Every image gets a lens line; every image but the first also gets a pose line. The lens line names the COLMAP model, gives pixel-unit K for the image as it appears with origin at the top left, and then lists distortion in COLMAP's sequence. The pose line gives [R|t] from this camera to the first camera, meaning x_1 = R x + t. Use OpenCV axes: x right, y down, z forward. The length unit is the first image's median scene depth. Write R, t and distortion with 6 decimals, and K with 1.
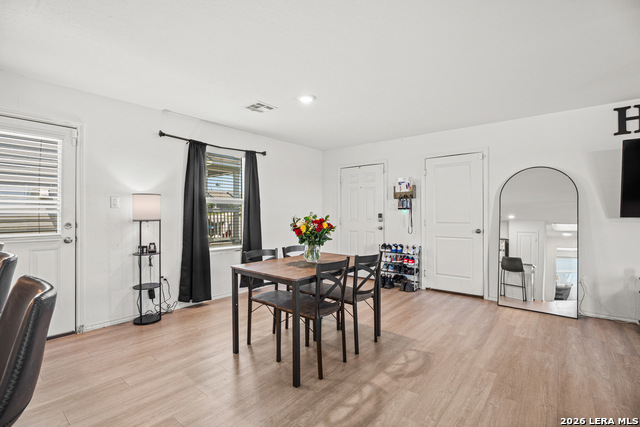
lens RADIAL K [[306.5, 0, 312.0], [0, 306.5, 213.7], [0, 0, 1]] dist [-0.006999, -0.001687]
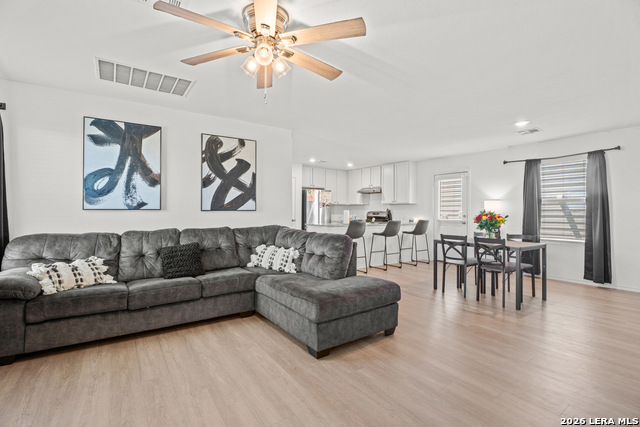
lens RADIAL K [[300.9, 0, 322.4], [0, 300.9, 209.9], [0, 0, 1]] dist [-0.006387, -0.000794]
pose [[-0.253850, -0.005917, -0.967225, 1.000650], [-0.003619, 0.999980, -0.005168, 0.004533], [0.967237, 0.002189, -0.253867, 0.349441]]
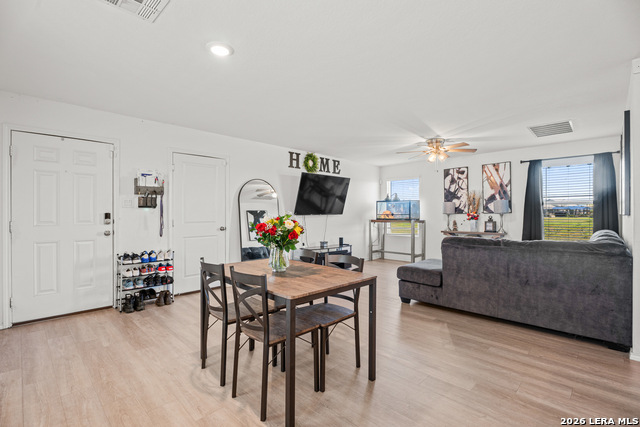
lens RADIAL K [[306.5, 0, 318.6], [0, 306.5, 212.2], [0, 0, 1]] dist [-0.006999, -0.001687]
pose [[0.076153, 0.004685, 0.997085, -0.496781], [-0.000662, 0.999989, -0.004648, 0.000998], [-0.997096, -0.000306, 0.076155, 0.502336]]
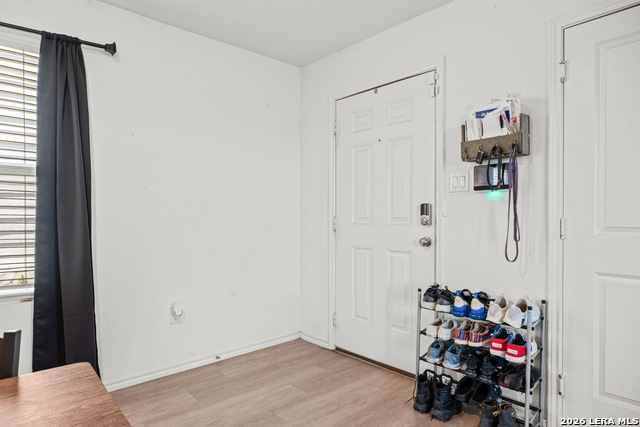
lens RADIAL K [[384.3, 0, 307.4], [0, 384.3, 218.9], [0, 0, 1]] dist [-0.013957, 0.003006]
pose [[0.988826, 0.001221, -0.149068, 0.164919], [0.000480, 0.999935, 0.011371, 0.014328], [0.149072, -0.011316, 0.988762, 0.562711]]
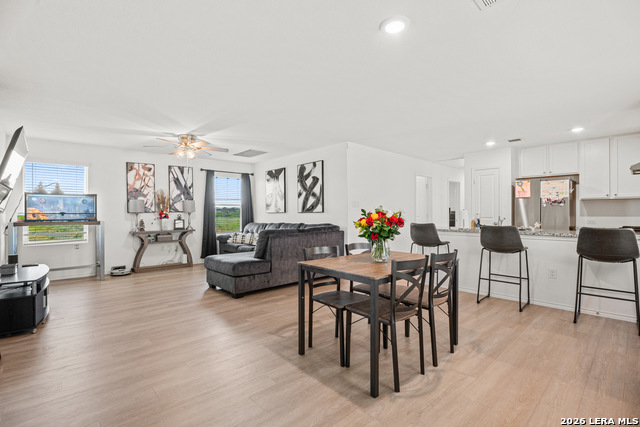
lens RADIAL K [[306.5, 0, 311.2], [0, 306.5, 211.5], [0, 0, 1]] dist [-0.006999, -0.001687]
pose [[-0.989816, 0.004971, 0.142267, 0.044011], [0.003795, 0.999956, -0.008537, 0.010420], [-0.142303, -0.007910, -0.989791, 1.163258]]
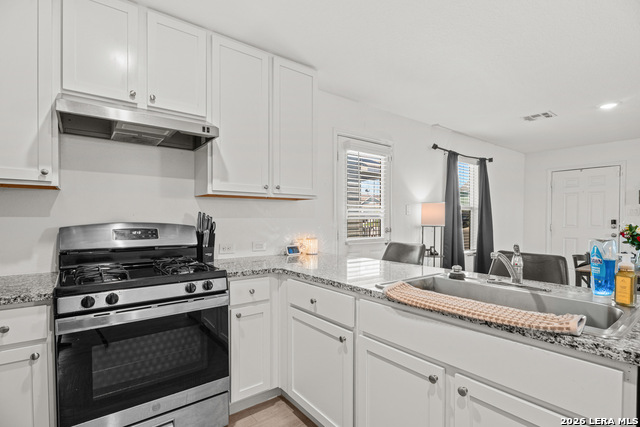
lens RADIAL K [[306.5, 0, 310.3], [0, 306.5, 223.9], [0, 0, 1]] dist [-0.006999, -0.001687]
pose [[0.970786, 0.005279, -0.239889, -0.503019], [-0.000713, 0.999817, 0.019117, -0.004149], [0.239946, -0.018388, 0.970612, -0.135922]]
